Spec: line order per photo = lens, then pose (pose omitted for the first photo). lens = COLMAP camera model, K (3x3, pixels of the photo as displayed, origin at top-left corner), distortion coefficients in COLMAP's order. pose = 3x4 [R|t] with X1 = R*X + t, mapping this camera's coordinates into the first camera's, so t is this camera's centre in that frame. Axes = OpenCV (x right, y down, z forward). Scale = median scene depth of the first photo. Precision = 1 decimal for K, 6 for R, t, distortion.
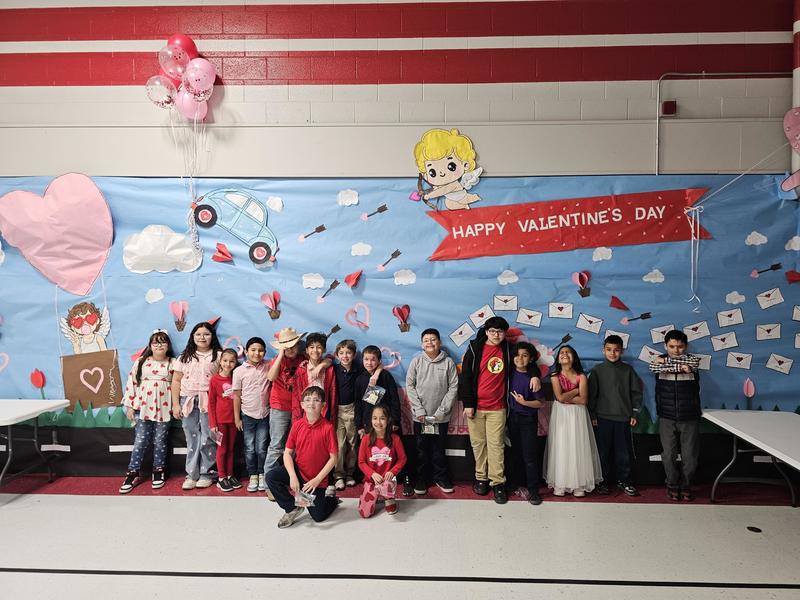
lens RADIAL K [[539.0, 0, 406.6], [0, 539.0, 300.3], [0, 0, 1]] dist [0.047711, -0.035903]
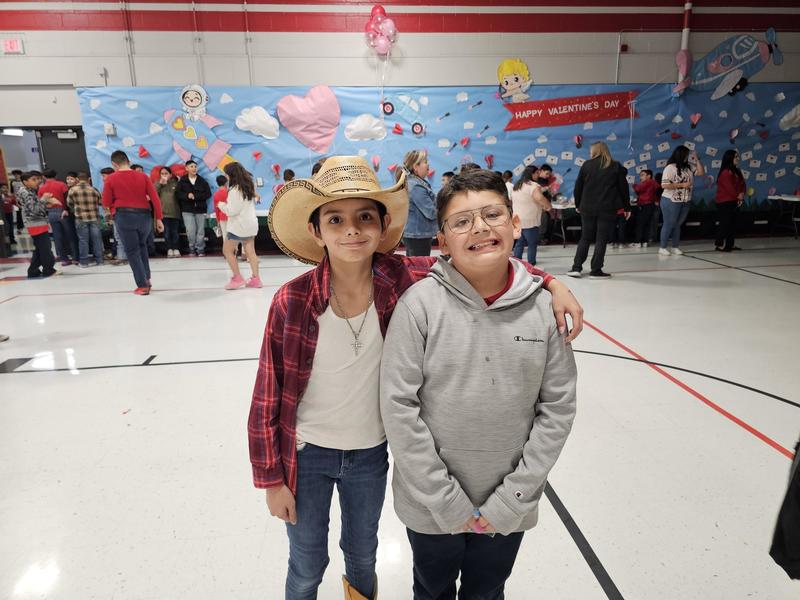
lens RADIAL K [[531.7, 0, 402.0], [0, 531.7, 295.3], [0, 0, 1]] dist [0.036188, -0.024882]
pose [[0.990356, -0.054407, 0.127412, -0.601862], [0.026701, 0.977376, 0.209816, 0.092436], [-0.135945, -0.204391, 0.969404, -0.944423]]
